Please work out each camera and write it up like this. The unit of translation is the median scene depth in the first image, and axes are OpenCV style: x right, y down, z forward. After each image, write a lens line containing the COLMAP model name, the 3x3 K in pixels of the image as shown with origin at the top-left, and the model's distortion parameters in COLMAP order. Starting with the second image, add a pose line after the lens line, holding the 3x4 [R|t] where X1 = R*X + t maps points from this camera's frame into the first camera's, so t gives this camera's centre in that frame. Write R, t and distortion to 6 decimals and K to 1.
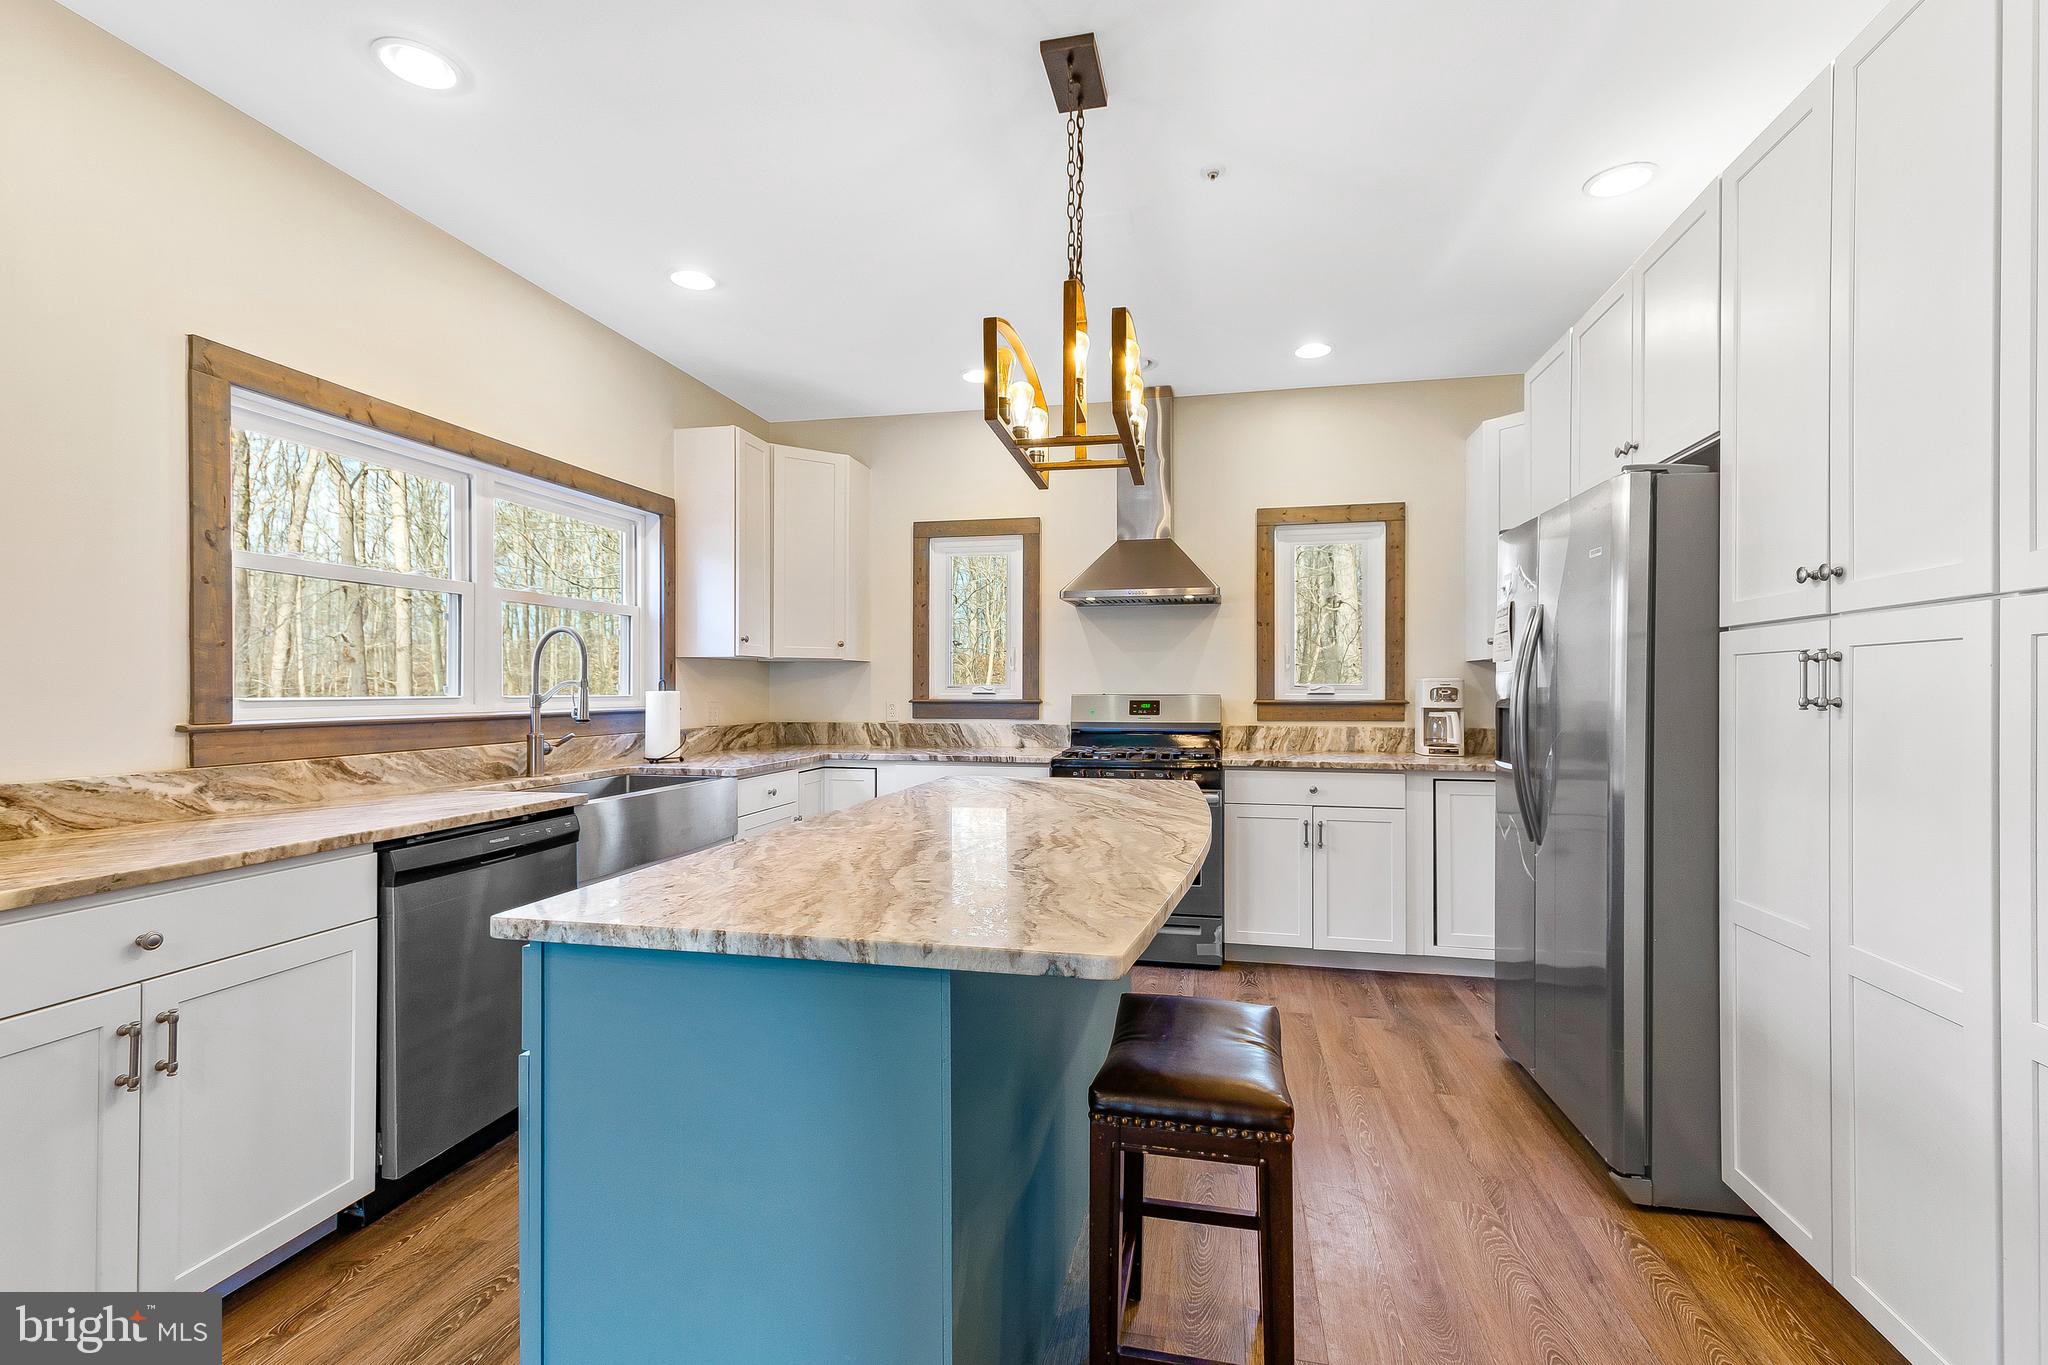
lens RADIAL K [[892.8, 0, 1037.4], [0, 892.8, 695.6], [0, 0, 1]] dist [0.012772, -0.001631]
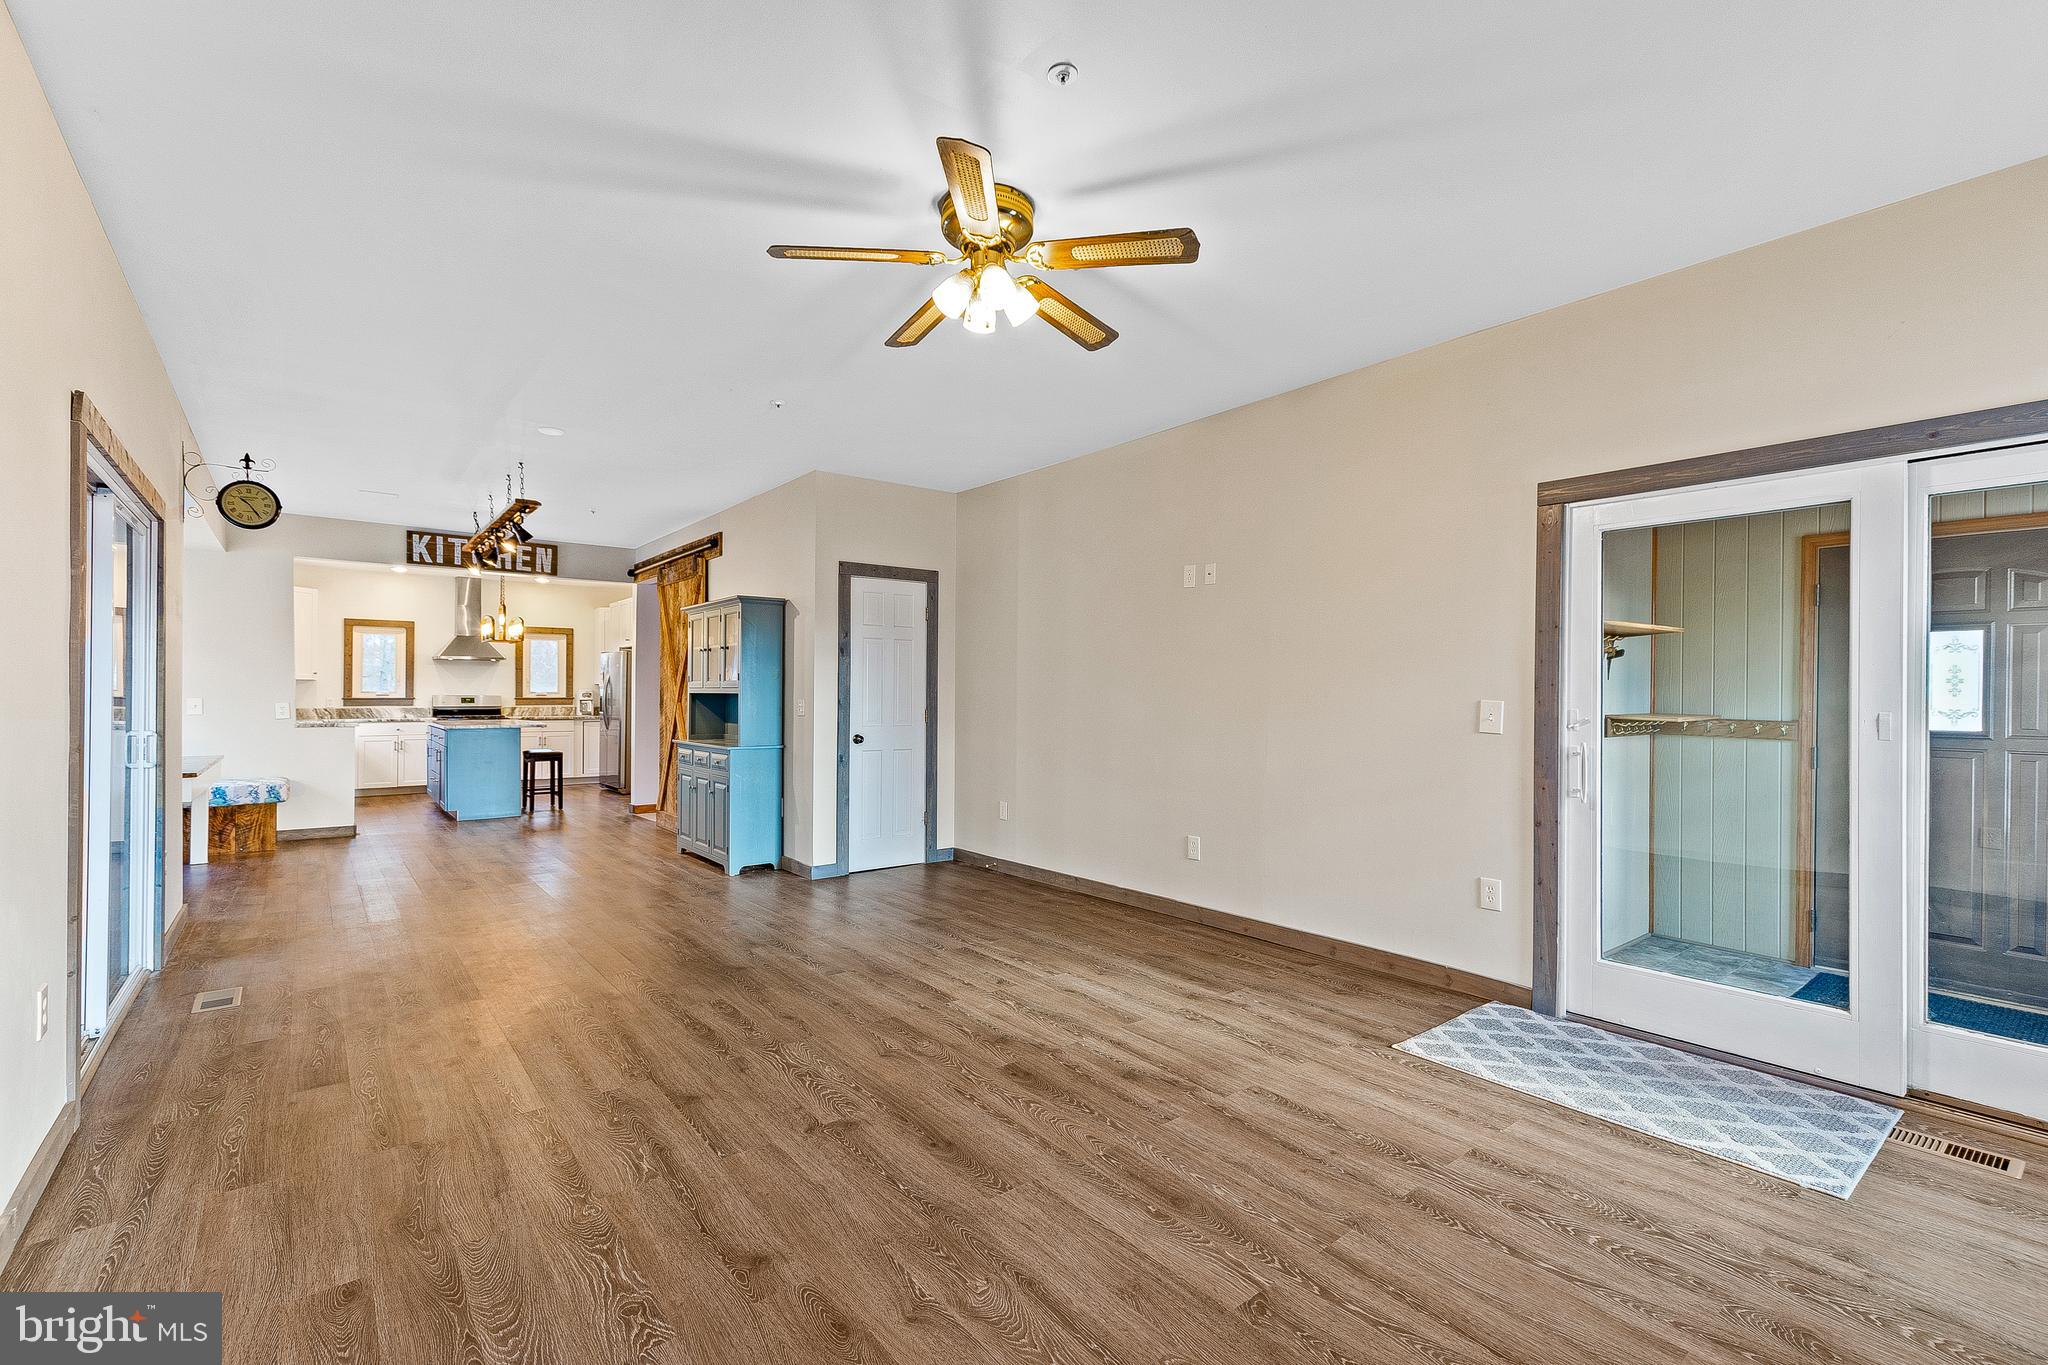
lens RADIAL K [[892.8, 0, 1040.9], [0, 892.8, 688.8], [0, 0, 1]] dist [0.012772, -0.001631]
pose [[0.638126, 0.002175, 0.769929, -0.821171], [-0.003555, 0.999994, 0.000122, -0.026283], [-0.769924, -0.002815, 0.638130, -1.935014]]
